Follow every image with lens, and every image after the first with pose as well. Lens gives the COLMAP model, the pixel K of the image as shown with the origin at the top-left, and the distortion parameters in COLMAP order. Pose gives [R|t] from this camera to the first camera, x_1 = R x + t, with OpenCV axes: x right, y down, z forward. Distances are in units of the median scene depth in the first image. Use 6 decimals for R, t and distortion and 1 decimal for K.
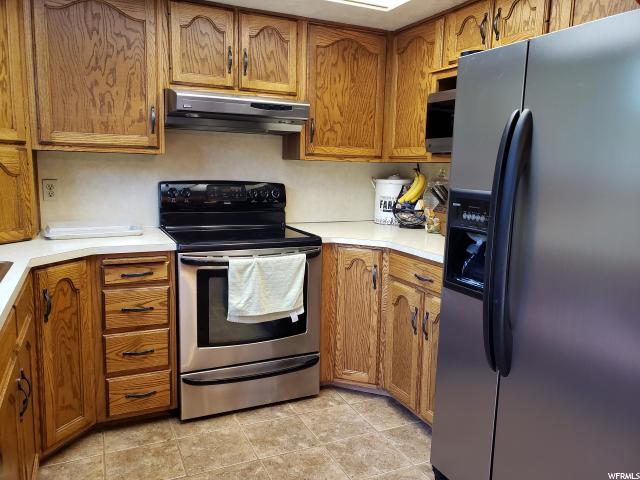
lens RADIAL K [[491.2, 0, 320.4], [0, 491.2, 238.5], [0, 0, 1]] dist [0.006461, -0.003174]
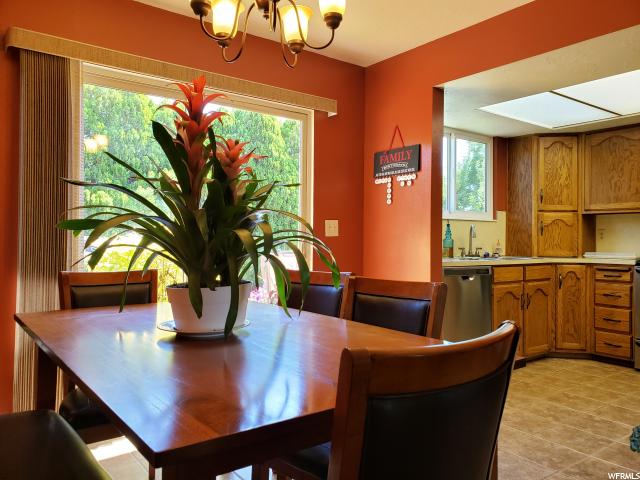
lens RADIAL K [[491.6, 0, 330.1], [0, 491.6, 231.3], [0, 0, 1]] dist [0.037879, -0.000664]
pose [[0.197012, -0.034751, -0.979785, 1.176670], [-0.146905, 0.987042, -0.064548, 0.171689], [0.969332, 0.156652, 0.189354, -0.385324]]
